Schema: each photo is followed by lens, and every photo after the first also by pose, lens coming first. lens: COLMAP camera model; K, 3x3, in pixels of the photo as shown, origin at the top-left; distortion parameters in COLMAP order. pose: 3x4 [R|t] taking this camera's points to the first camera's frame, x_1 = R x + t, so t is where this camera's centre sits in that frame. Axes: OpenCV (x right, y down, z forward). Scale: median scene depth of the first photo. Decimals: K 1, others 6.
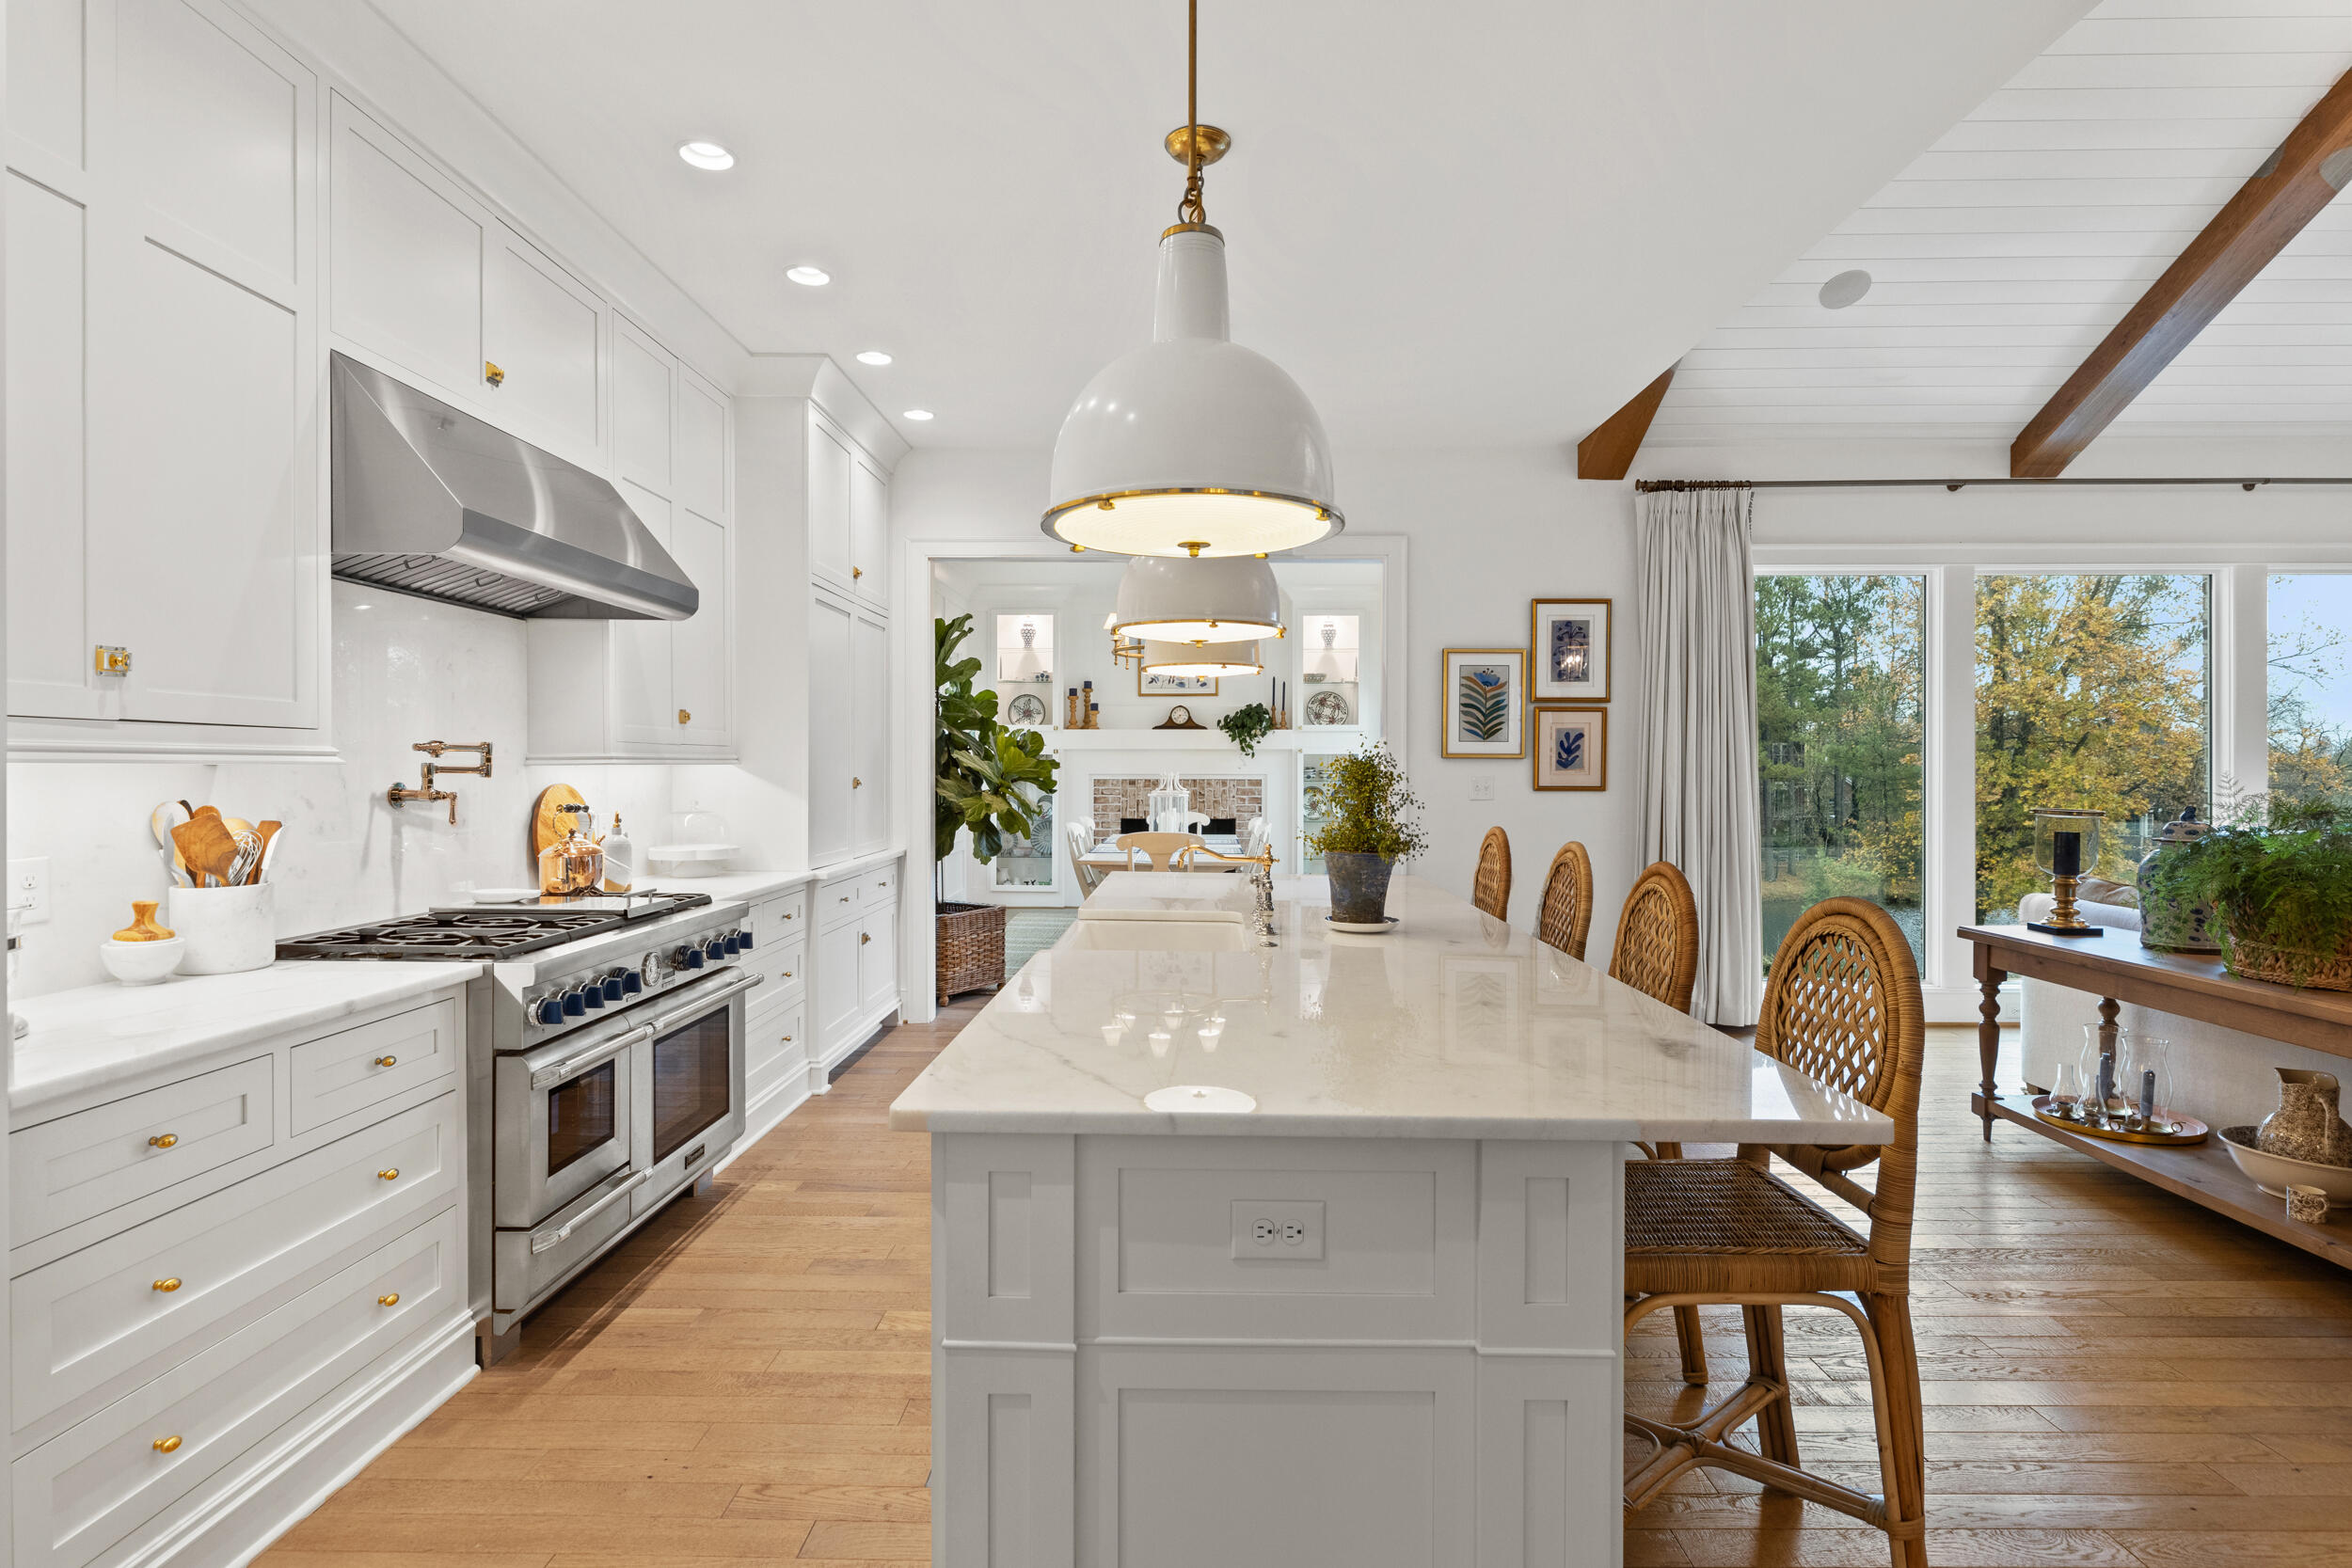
lens RADIAL K [[1167.1, 0, 1193.5], [0, 1167.1, 785.0], [0, 0, 1]] dist [-0.006767, -0.001273]
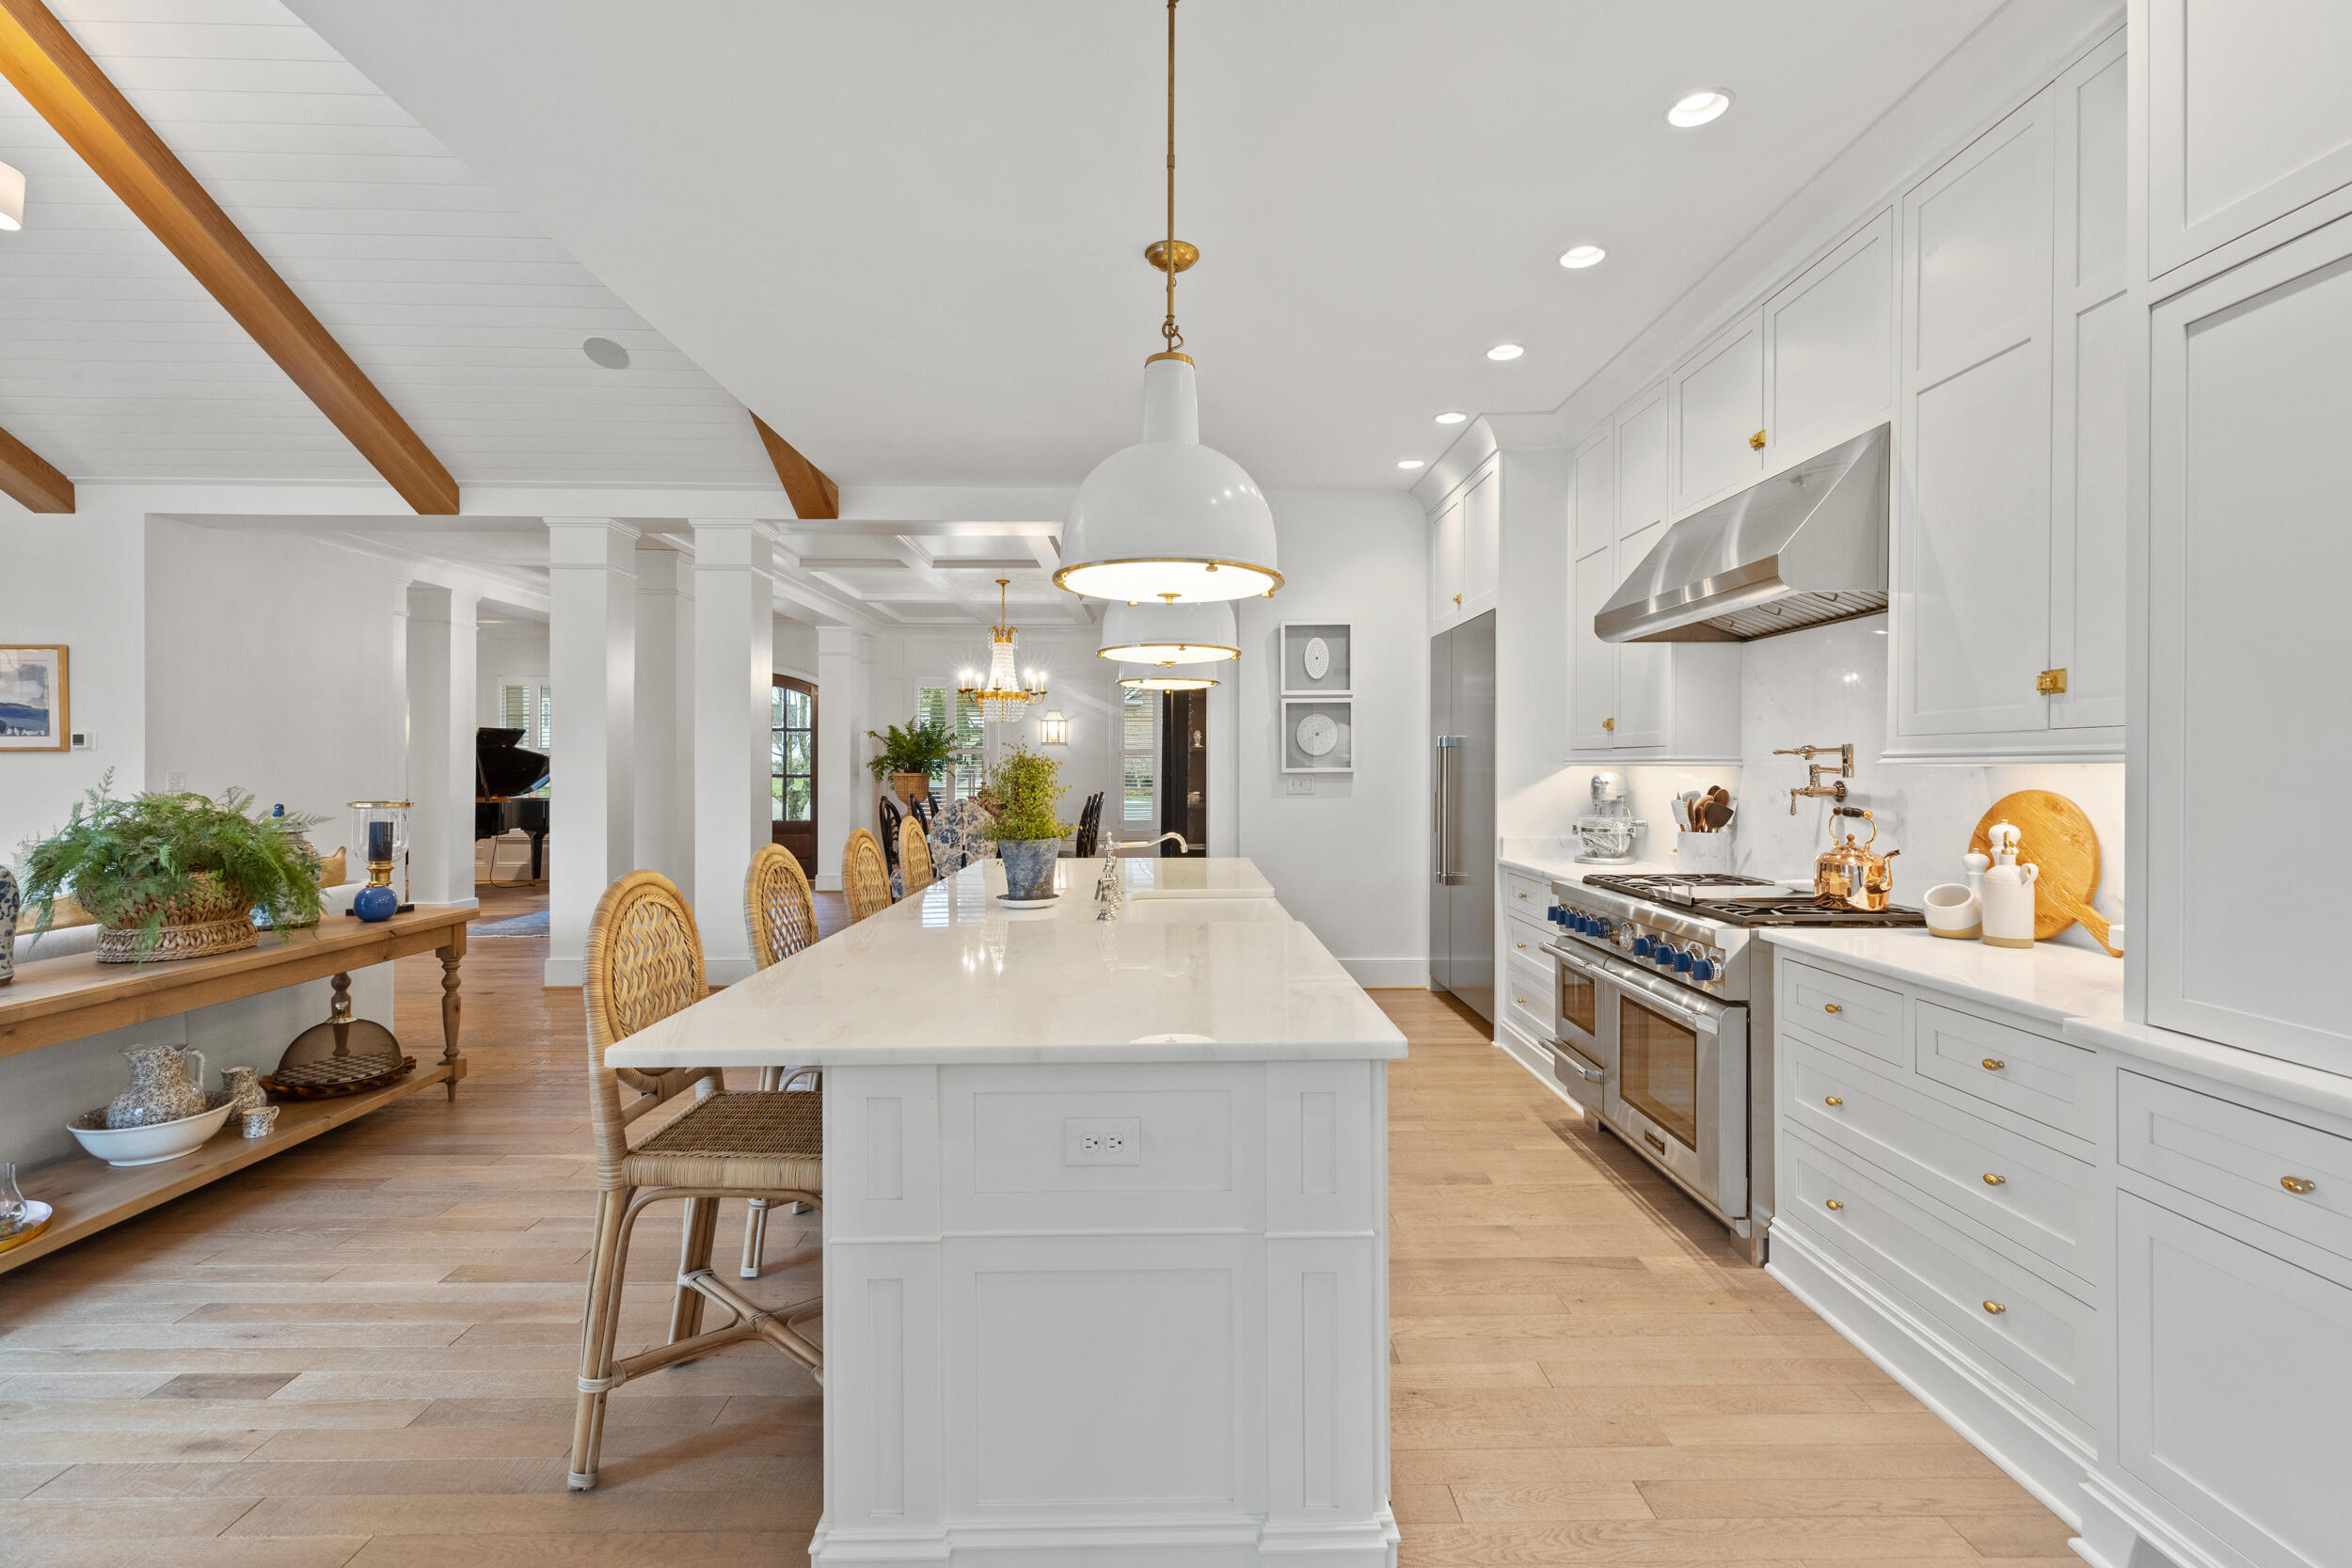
lens RADIAL K [[1055.3, 0, 1175.2], [0, 1055.3, 773.4], [0, 0, 1]] dist [-0.002670, -0.000226]
pose [[-0.999763, -0.002940, -0.021556, 0.011590], [-0.003427, 0.999738, 0.022617, -0.016552], [0.021484, 0.022685, -0.999512, 1.081295]]
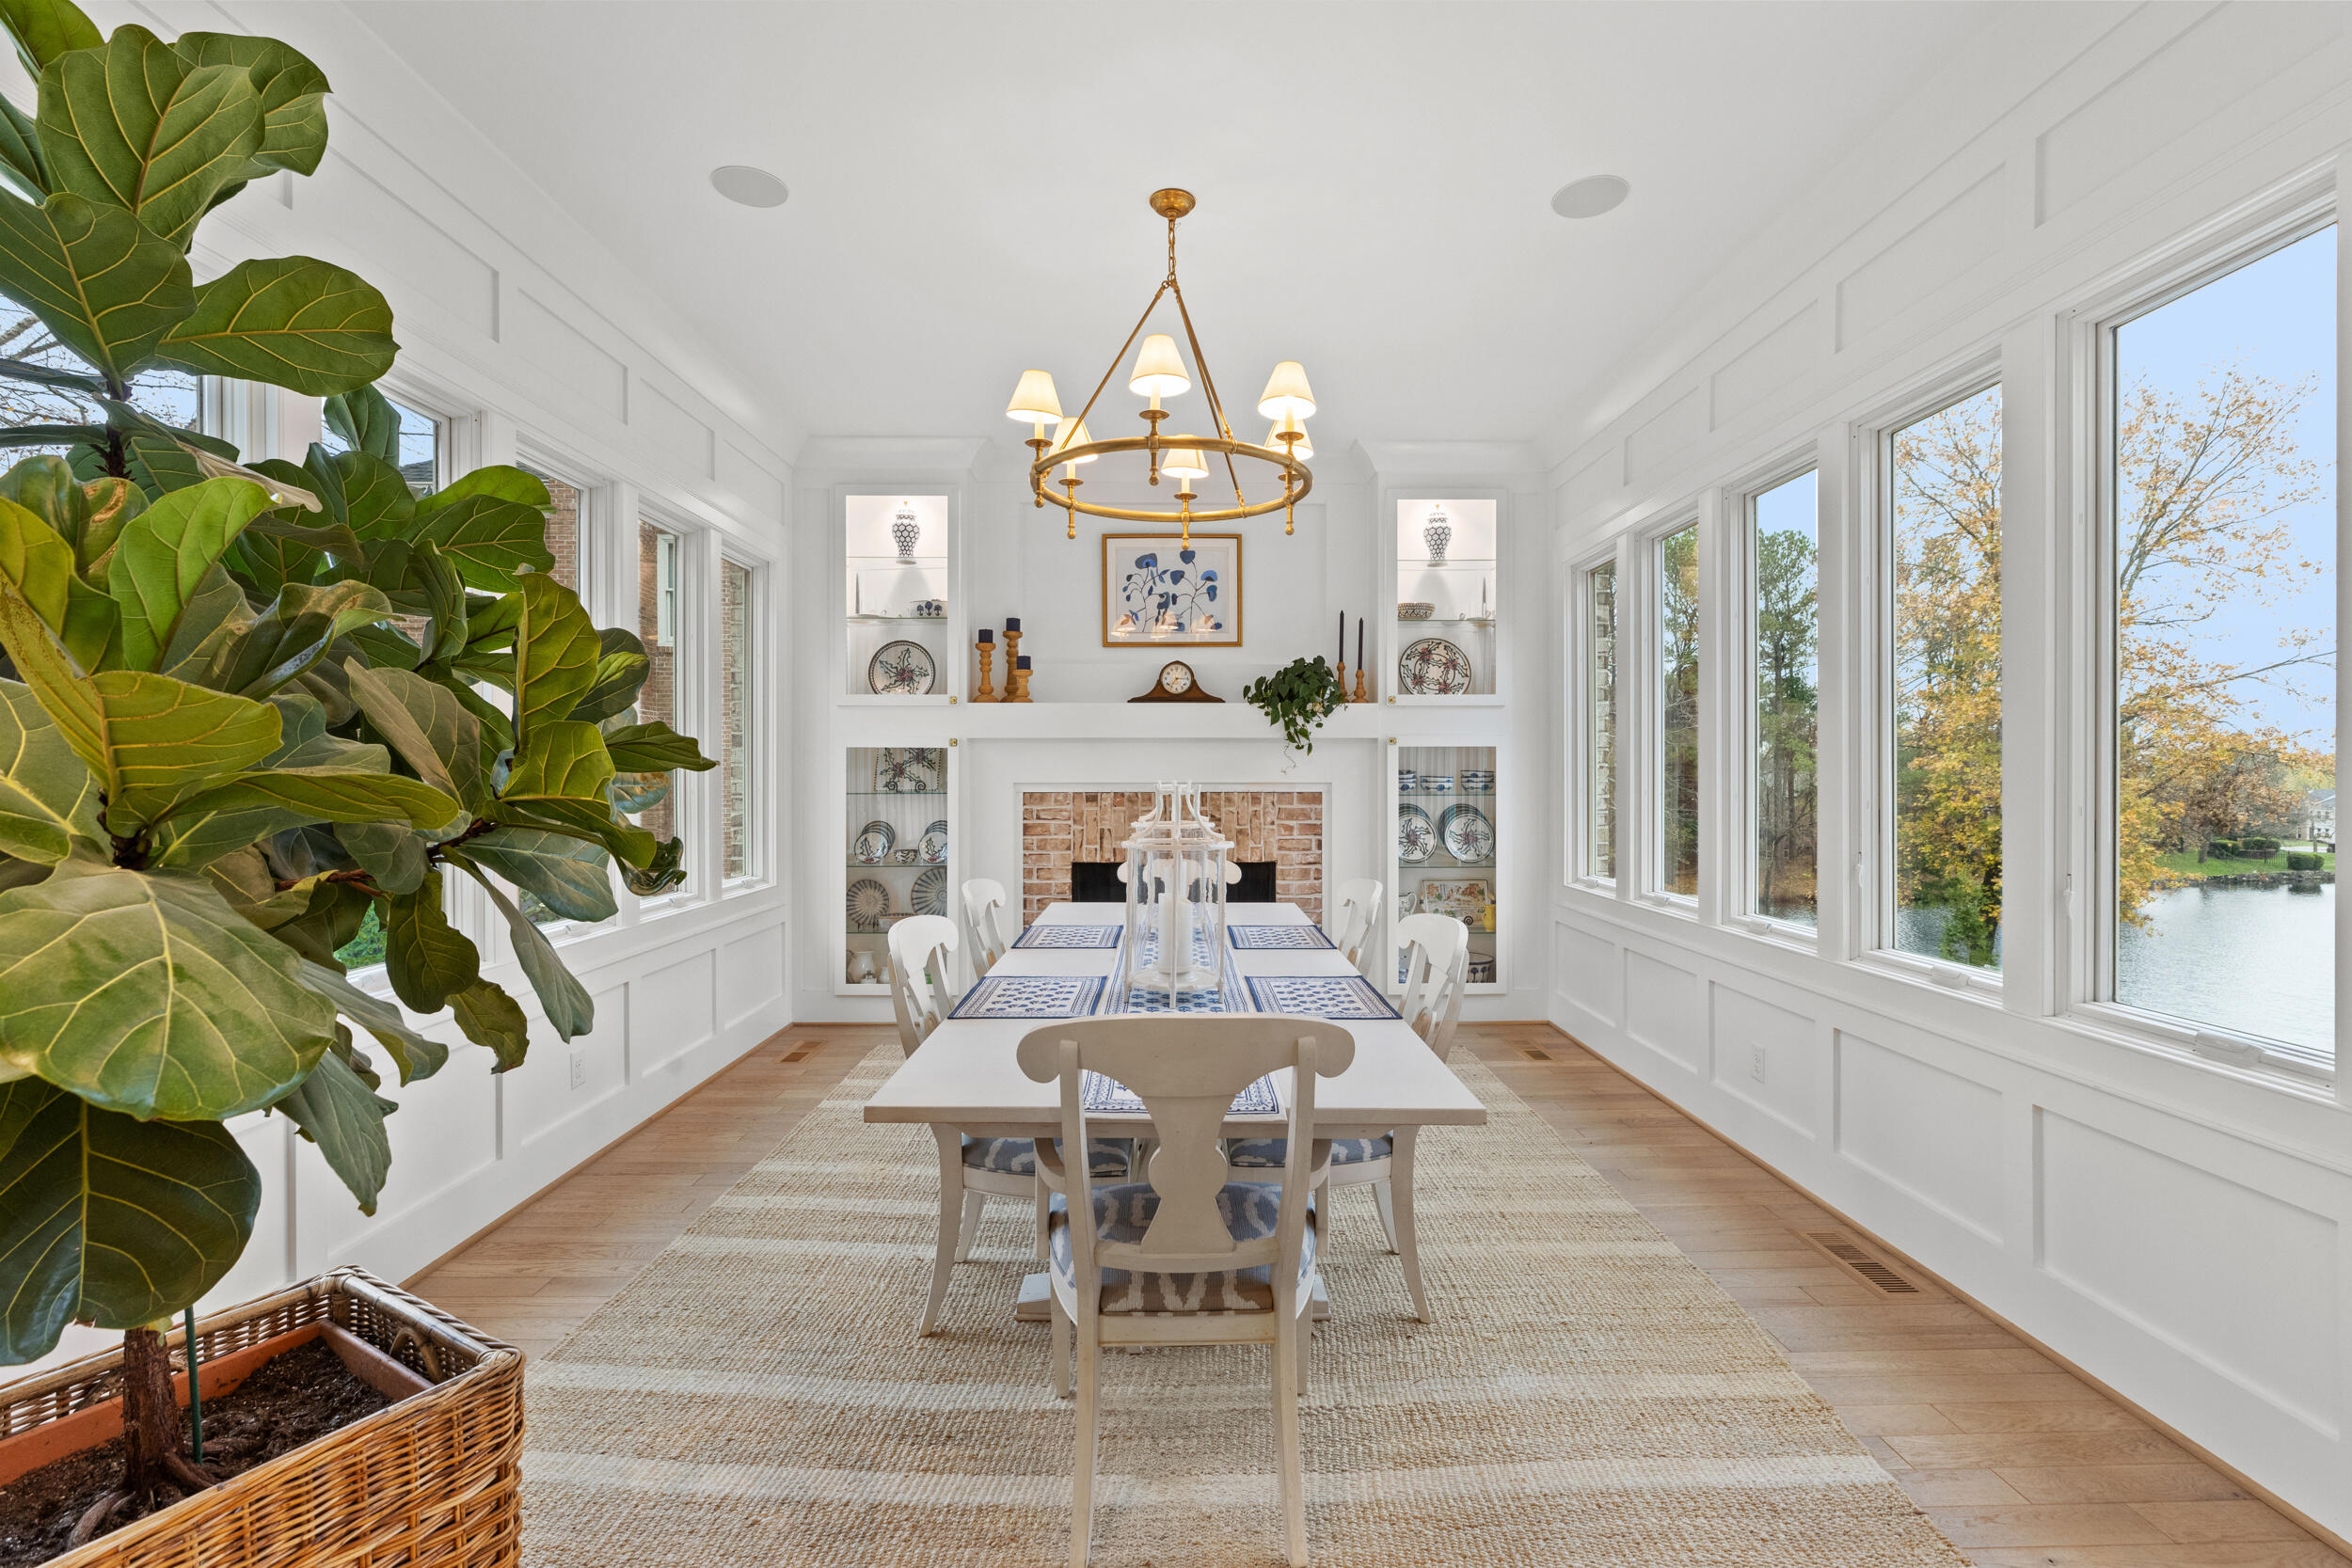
lens RADIAL K [[1055.3, 0, 1185.5], [0, 1055.3, 785.8], [0, 0, 1]] dist [-0.002670, -0.000226]
pose [[0.999431, -0.002242, 0.033649, -0.046219], [0.002404, 0.999986, -0.004776, -0.010118], [-0.033638, 0.004854, 0.999422, 0.921003]]
